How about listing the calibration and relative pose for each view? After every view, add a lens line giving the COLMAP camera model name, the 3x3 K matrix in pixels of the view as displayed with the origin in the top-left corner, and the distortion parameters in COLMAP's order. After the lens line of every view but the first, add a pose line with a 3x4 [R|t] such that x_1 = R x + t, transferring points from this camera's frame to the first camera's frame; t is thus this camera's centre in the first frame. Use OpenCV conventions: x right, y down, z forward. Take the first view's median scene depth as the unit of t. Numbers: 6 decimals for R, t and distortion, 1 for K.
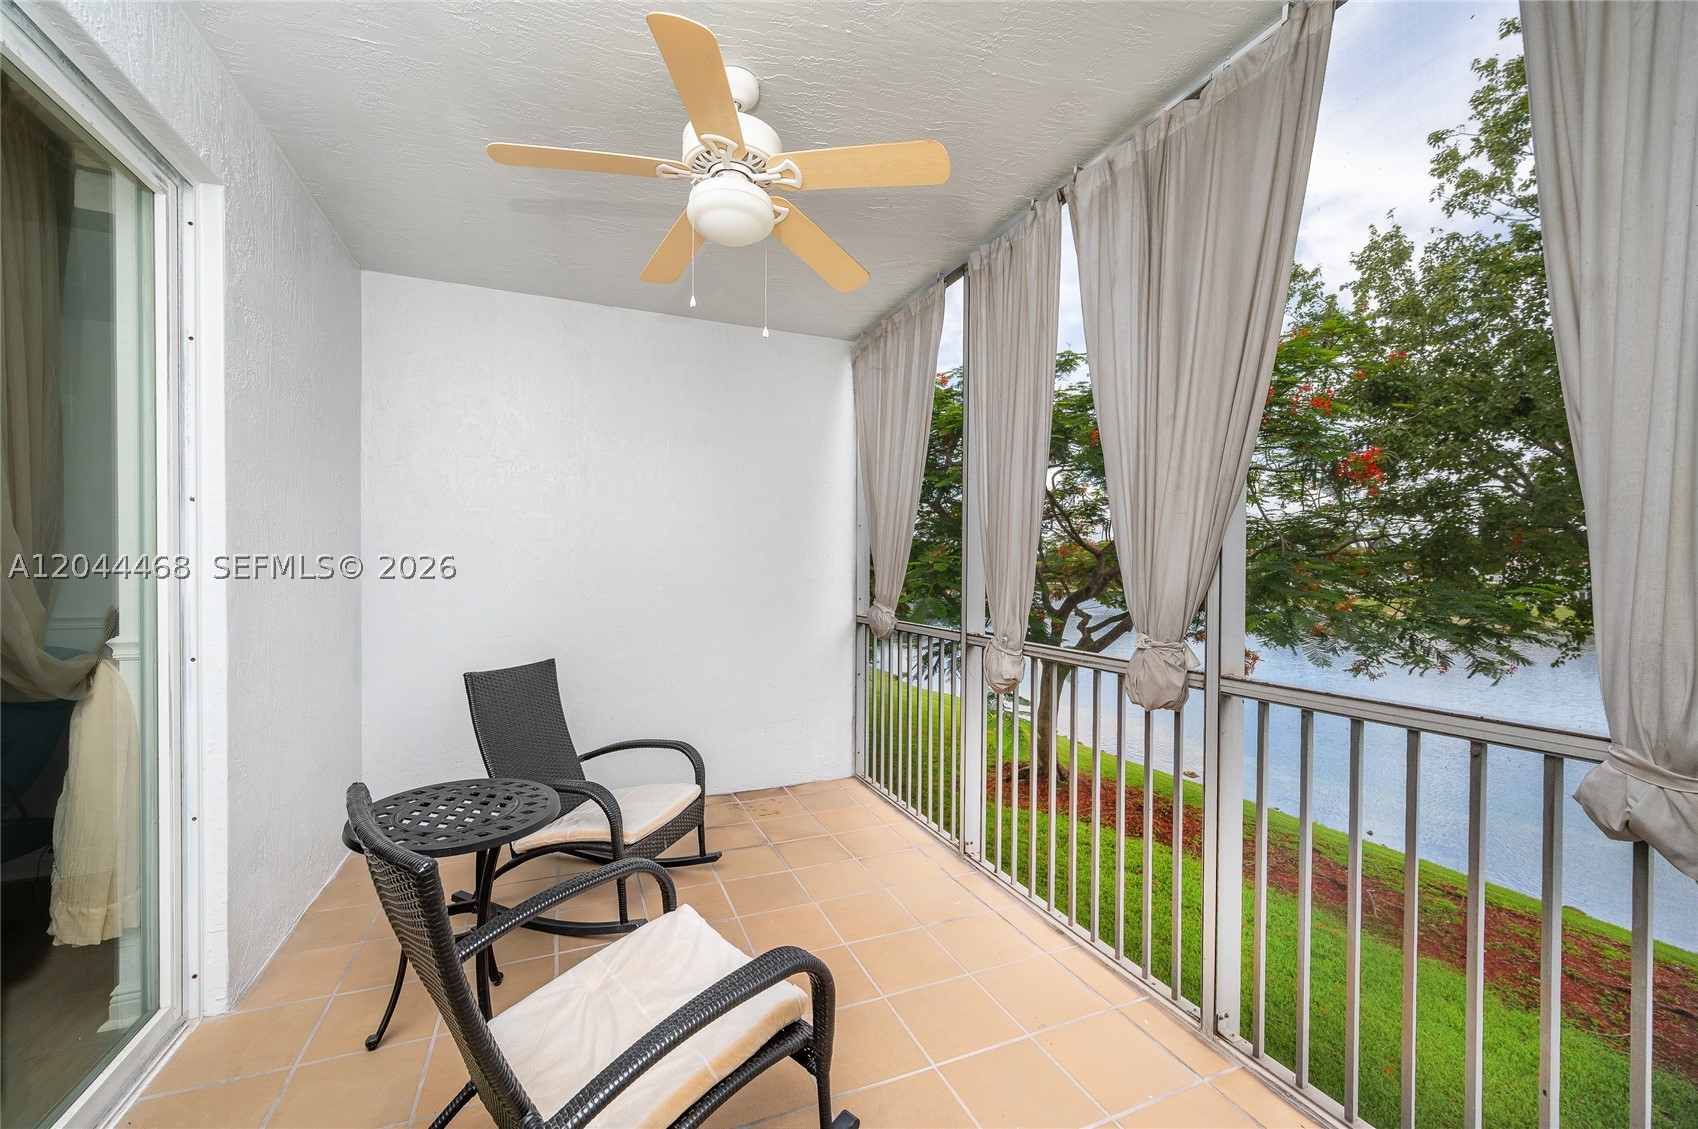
lens RADIAL K [[653.8, 0, 850.2], [0, 653.8, 567.1], [0, 0, 1]] dist [0.000767, -0.000203]
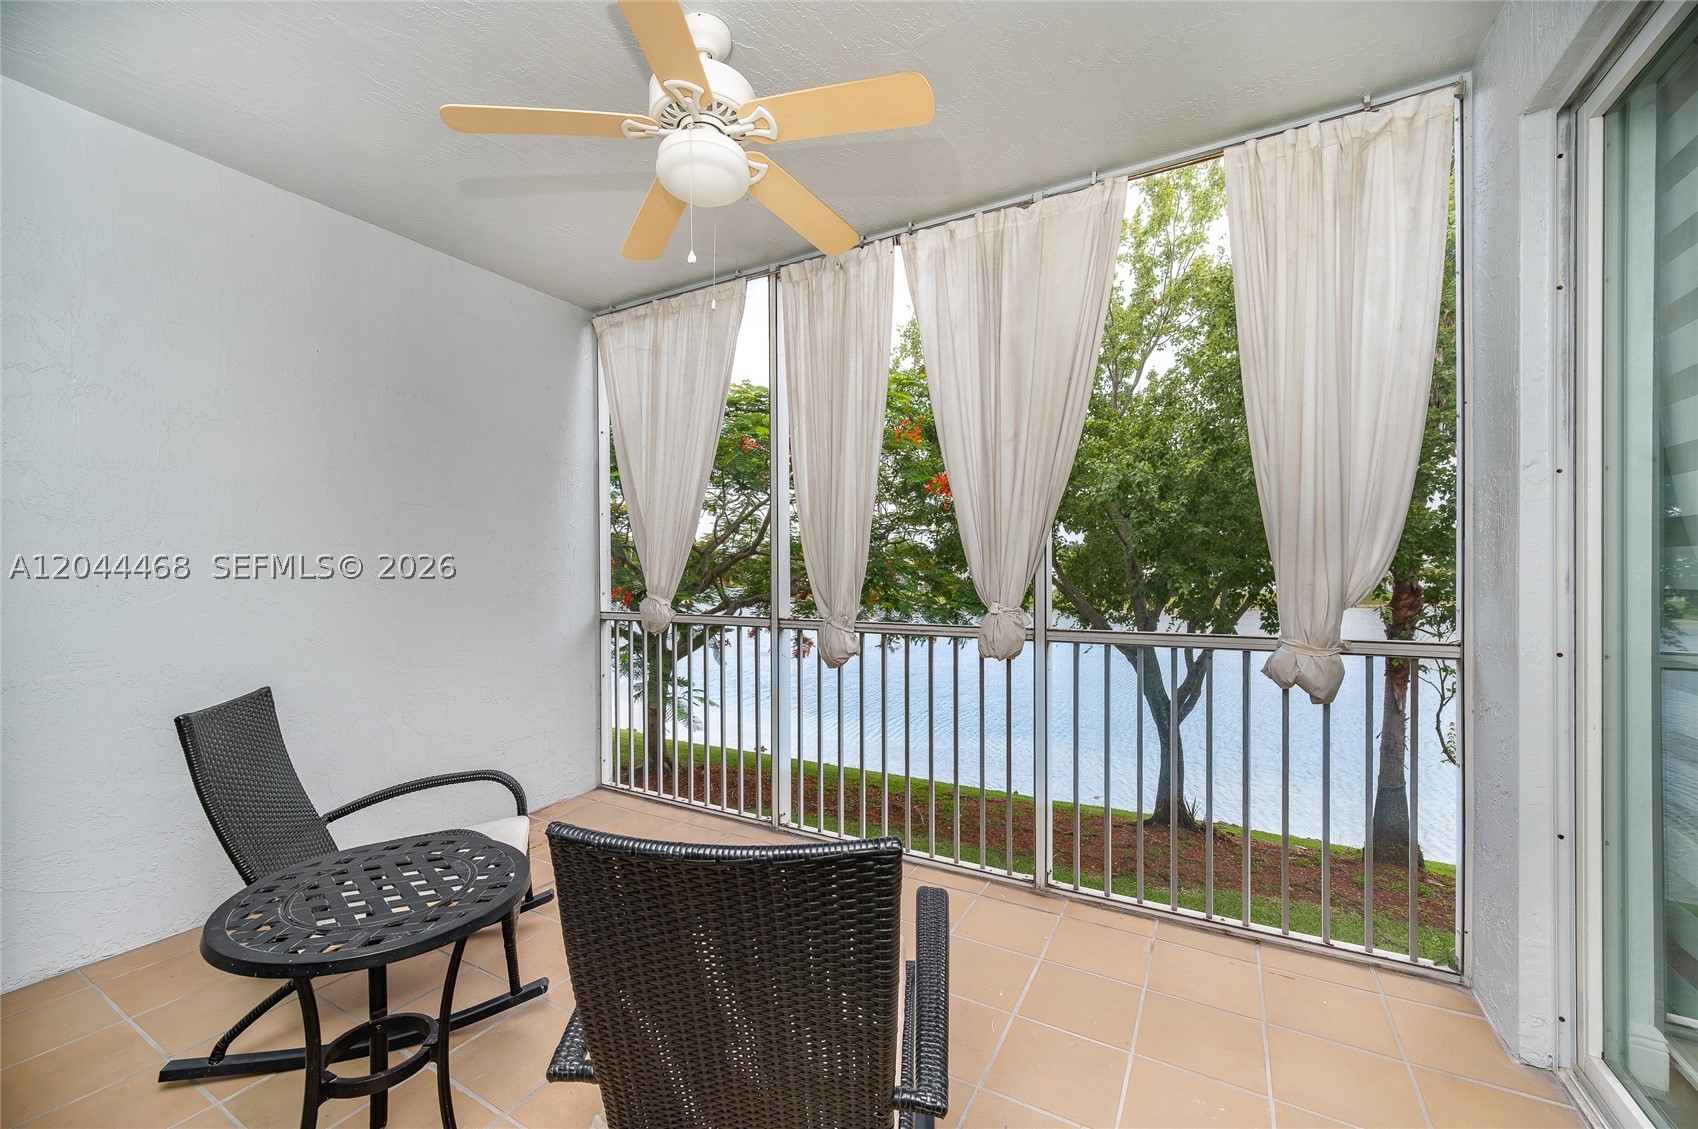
lens RADIAL K [[653.8, 0, 842.5], [0, 653.8, 567.1], [0, 0, 1]] dist [0.000767, -0.000203]
pose [[0.800987, -0.004979, 0.598661, -0.394494], [0.006089, 0.999981, 0.000170, 0.019559], [-0.598650, 0.003509, 0.801003, 0.091016]]
